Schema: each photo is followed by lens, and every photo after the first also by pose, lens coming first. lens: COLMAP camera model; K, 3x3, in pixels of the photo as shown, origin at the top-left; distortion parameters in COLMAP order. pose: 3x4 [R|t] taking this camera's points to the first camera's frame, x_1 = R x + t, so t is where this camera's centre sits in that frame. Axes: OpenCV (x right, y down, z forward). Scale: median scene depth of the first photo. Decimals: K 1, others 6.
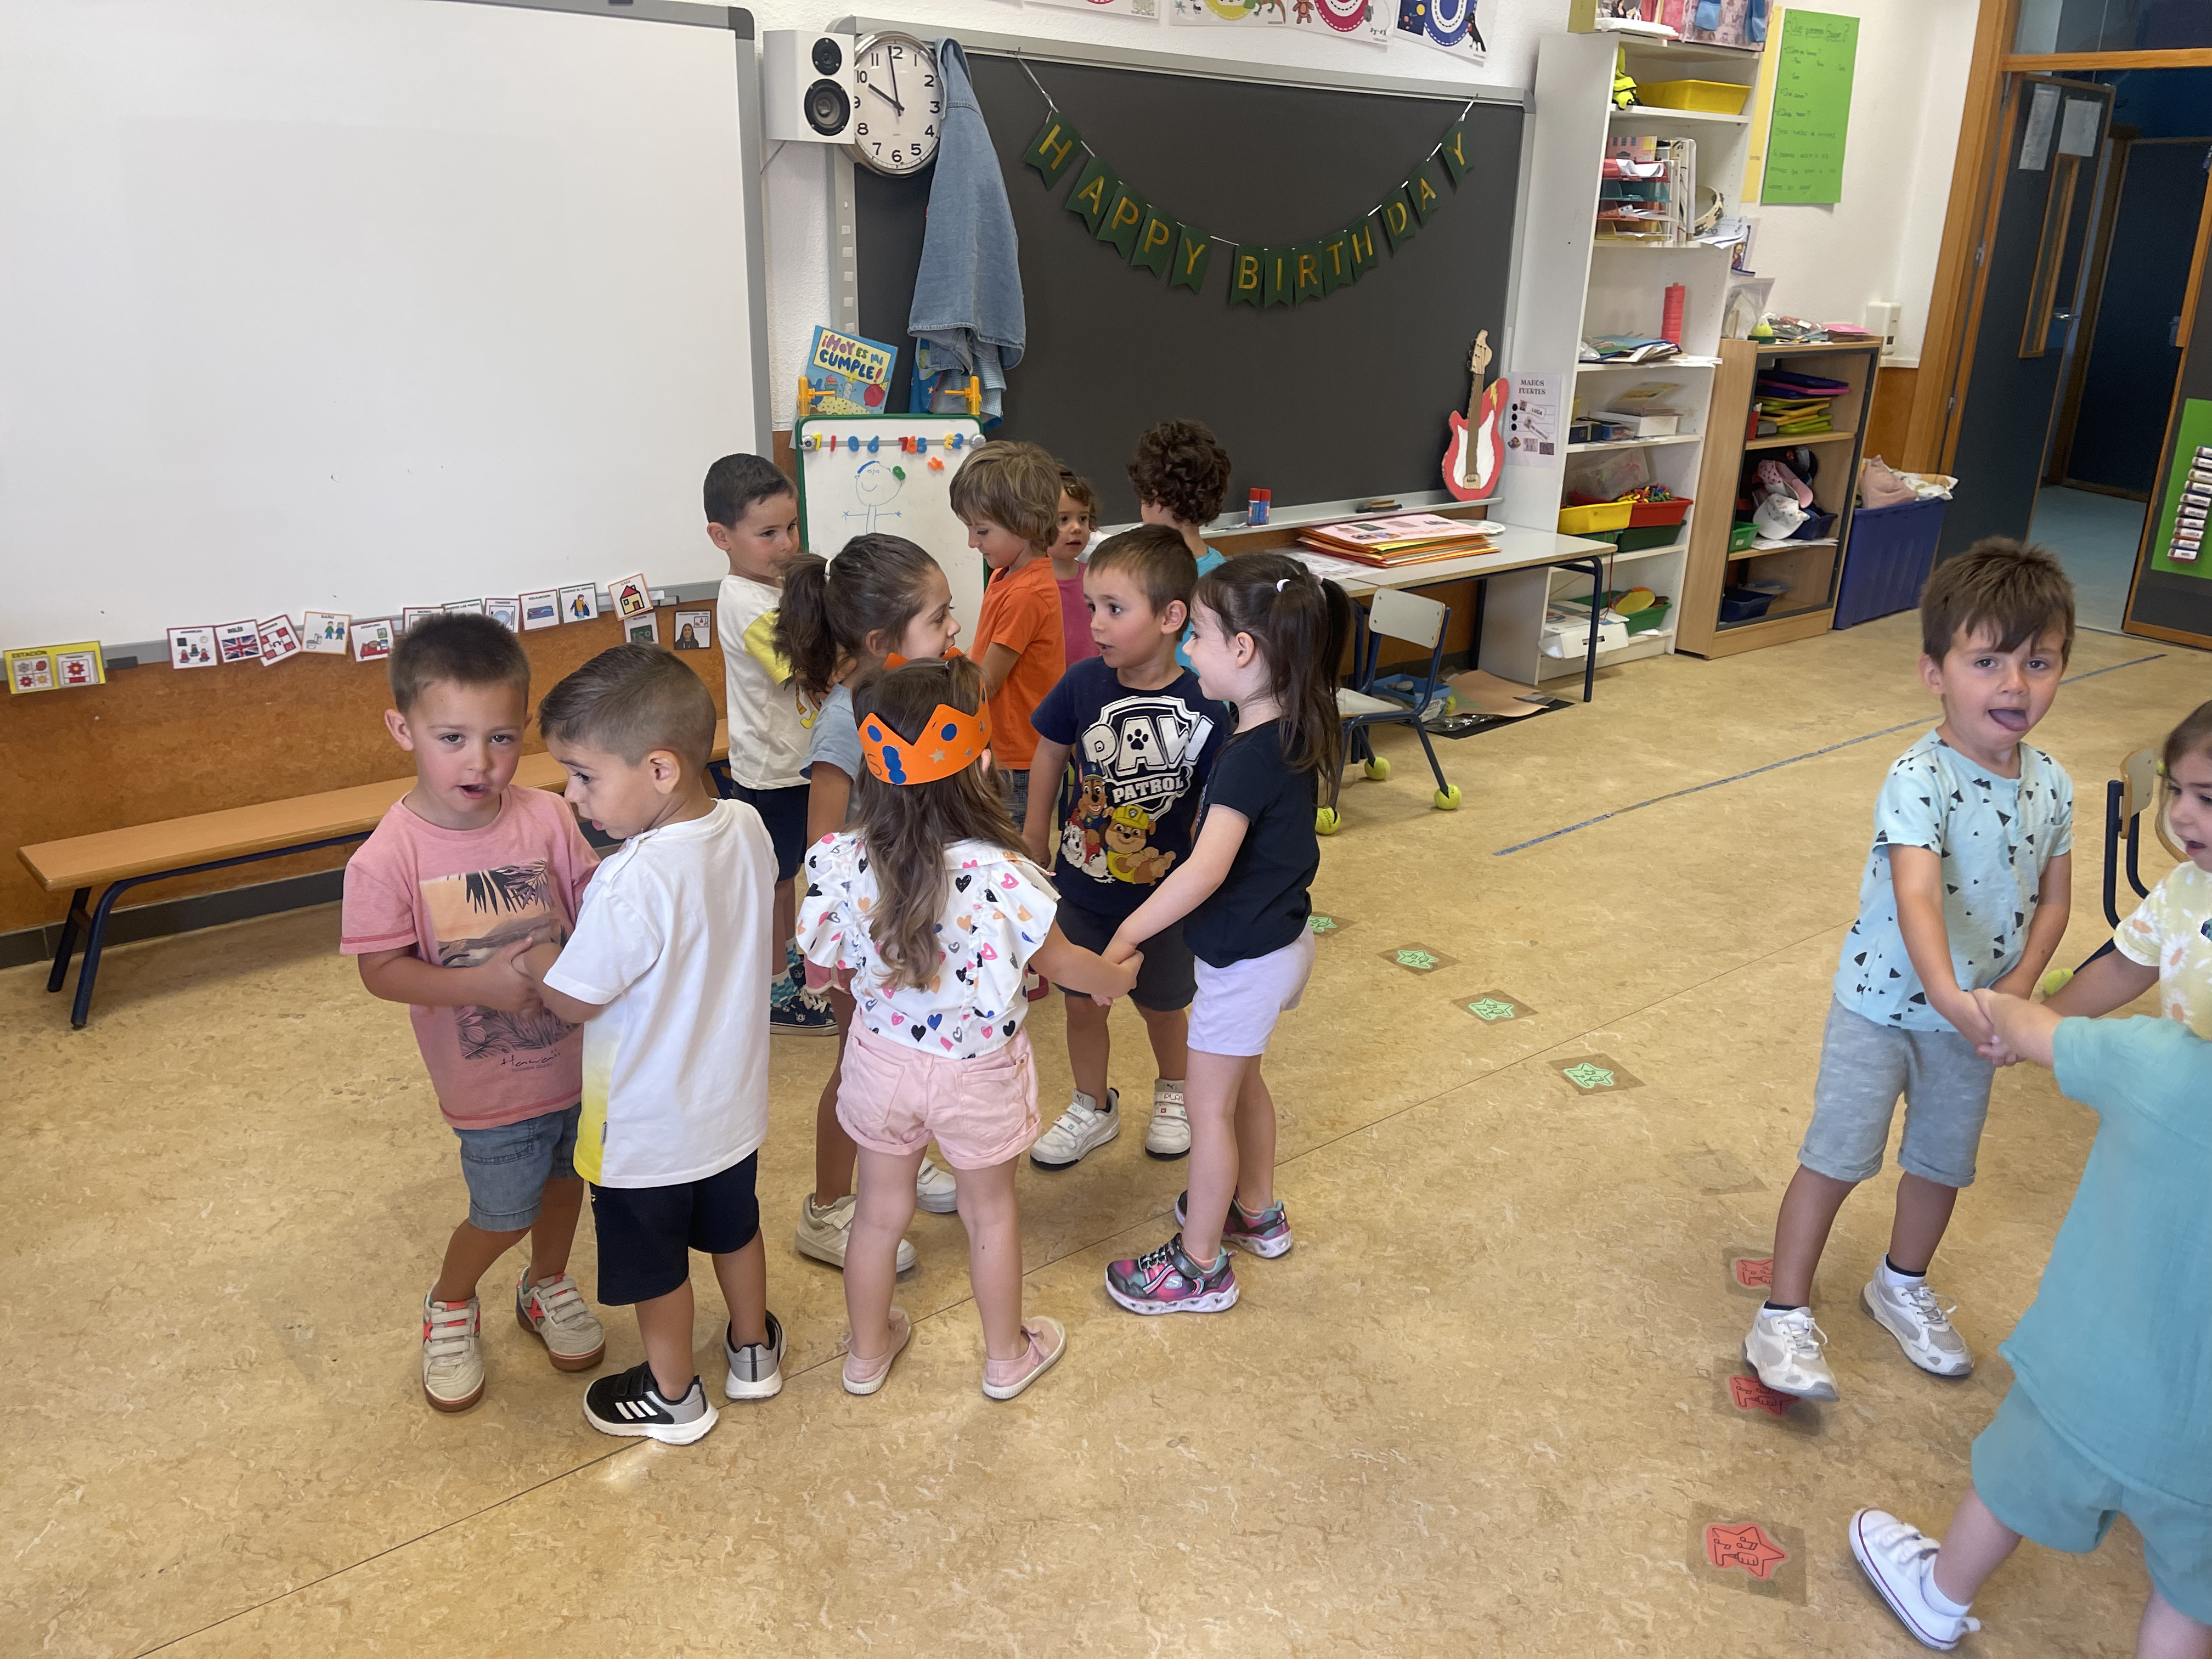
lens RADIAL K [[1673.3, 0, 1156.9], [0, 1673.3, 827.9], [0, 0, 1]] dist [0.066052, -0.087709]
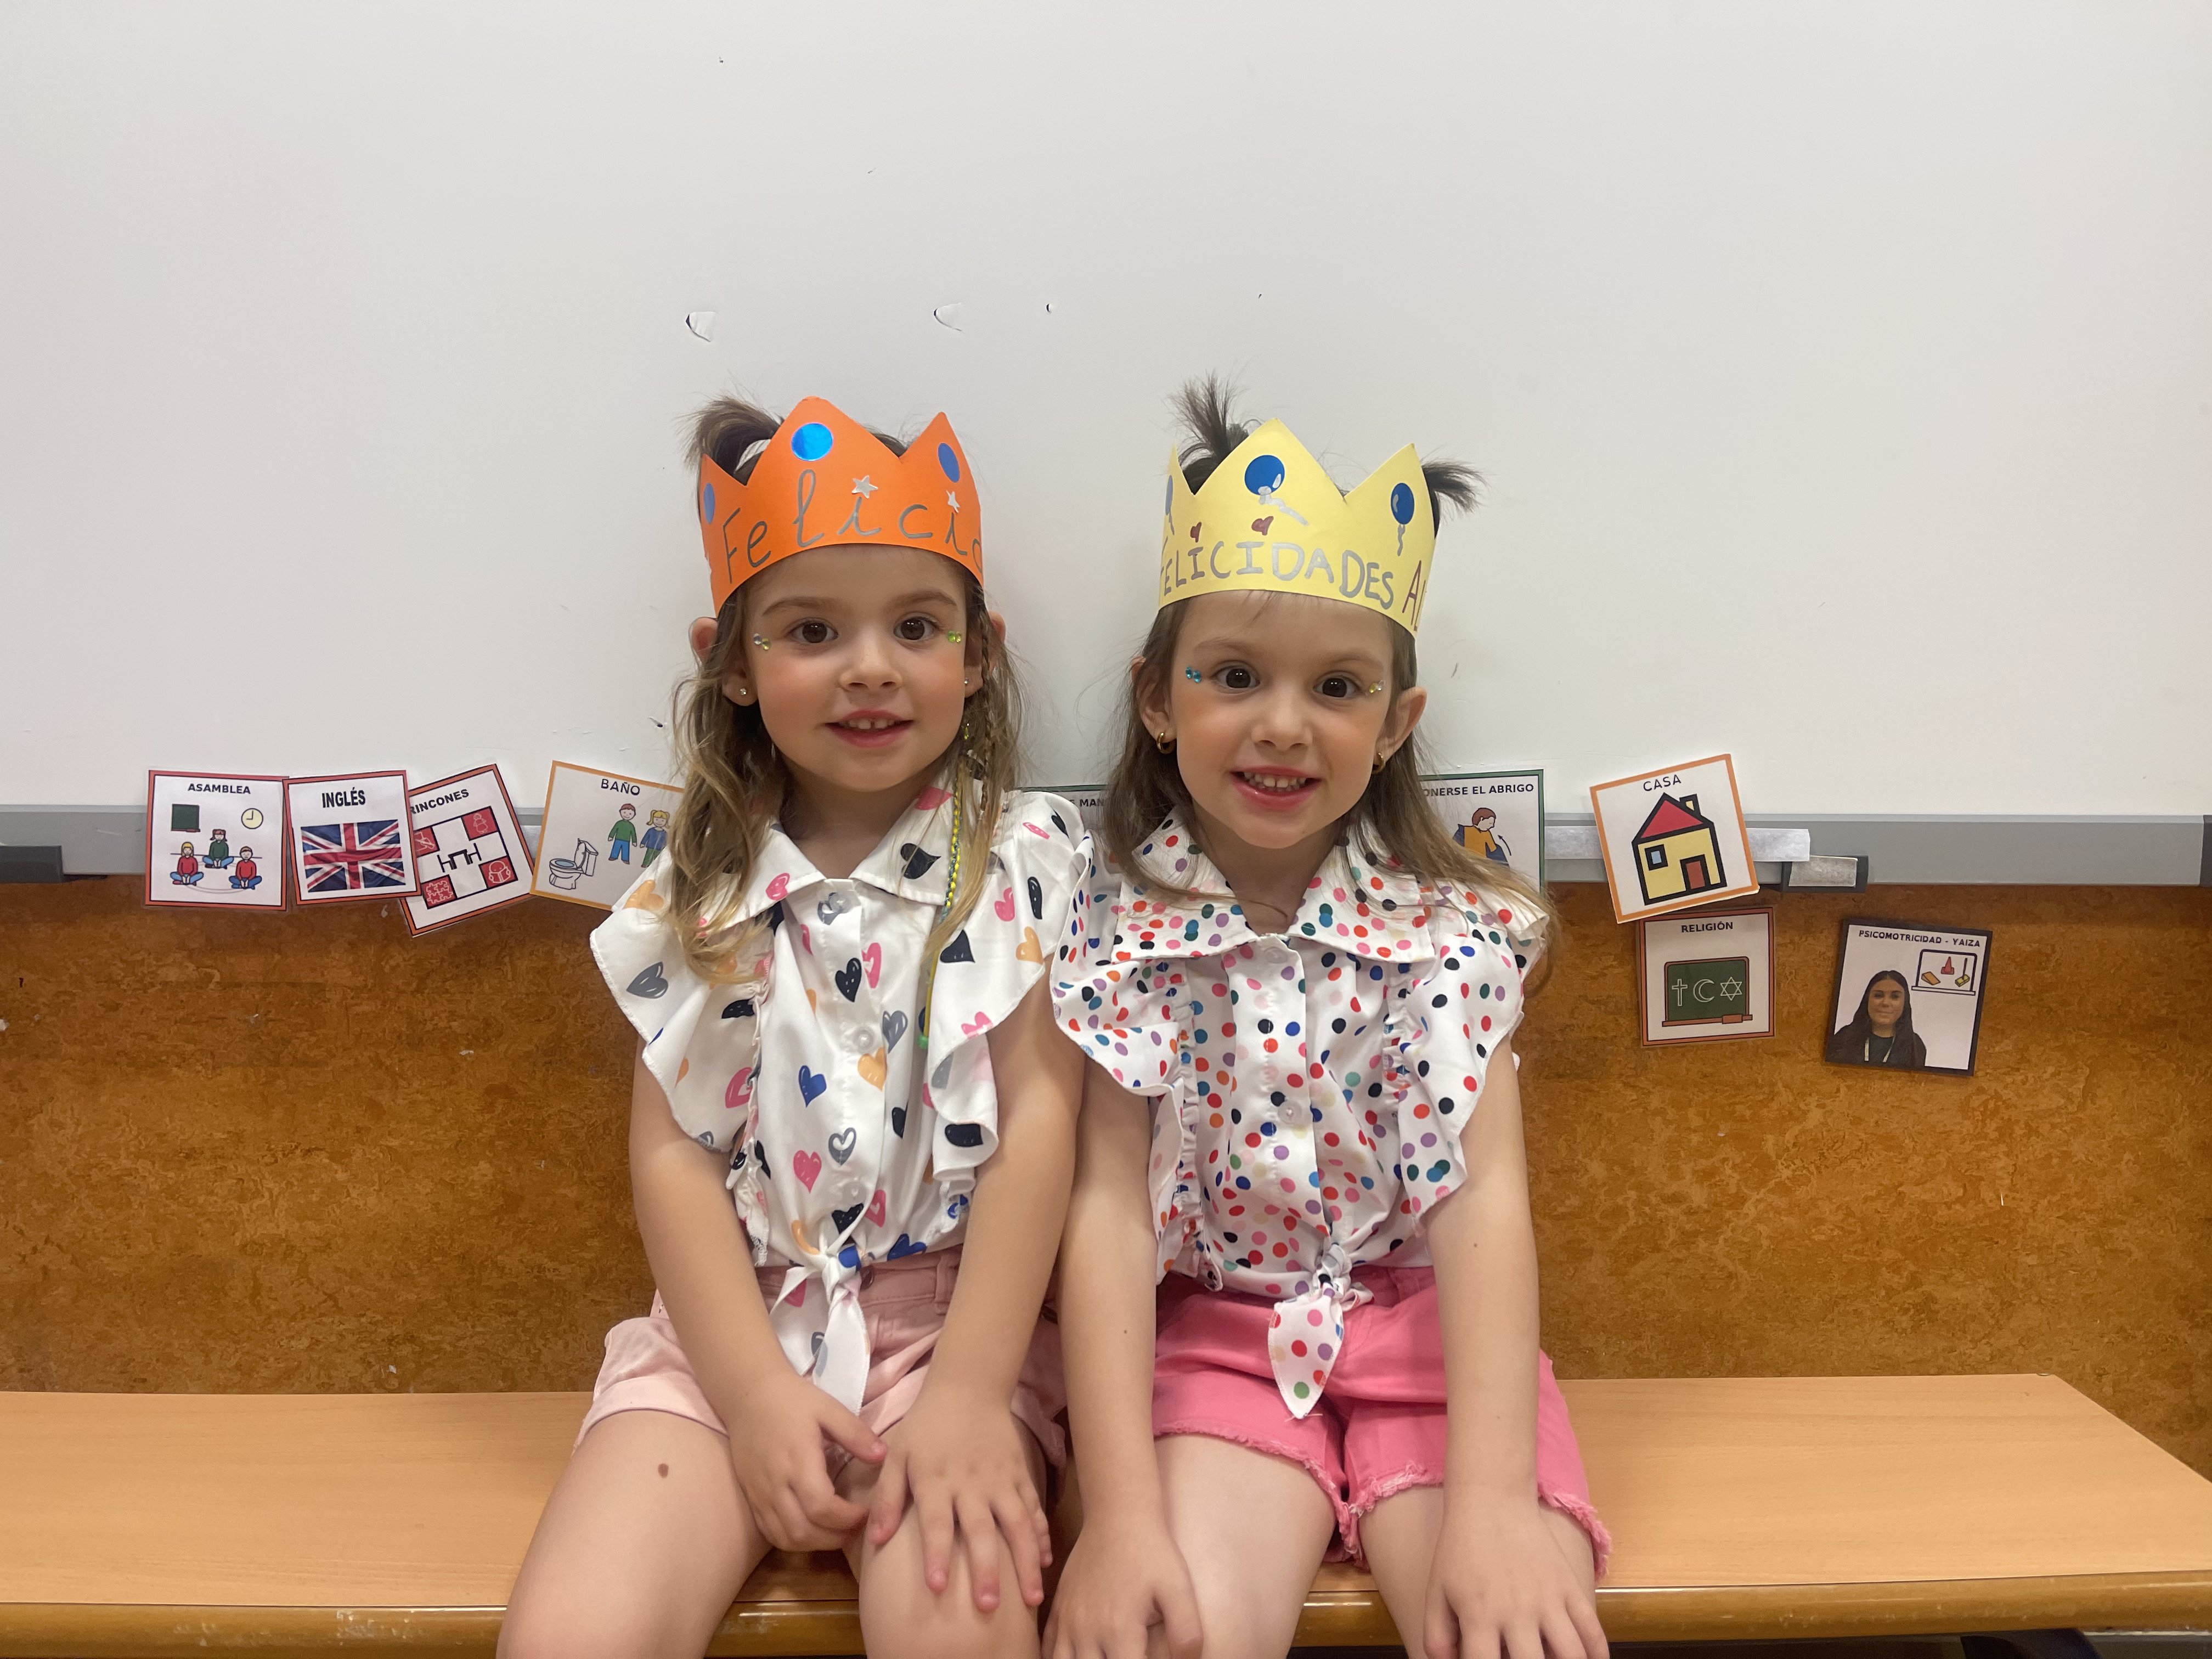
lens RADIAL K [[1655.5, 0, 1082.4], [0, 1655.5, 786.6], [0, 0, 1]] dist [0.048138, -0.058681]
pose [[0.761529, 0.034564, -0.647209, -0.126850], [-0.198568, 0.963000, -0.182213, -0.046659], [0.616964, 0.267276, 0.740216, 0.441889]]
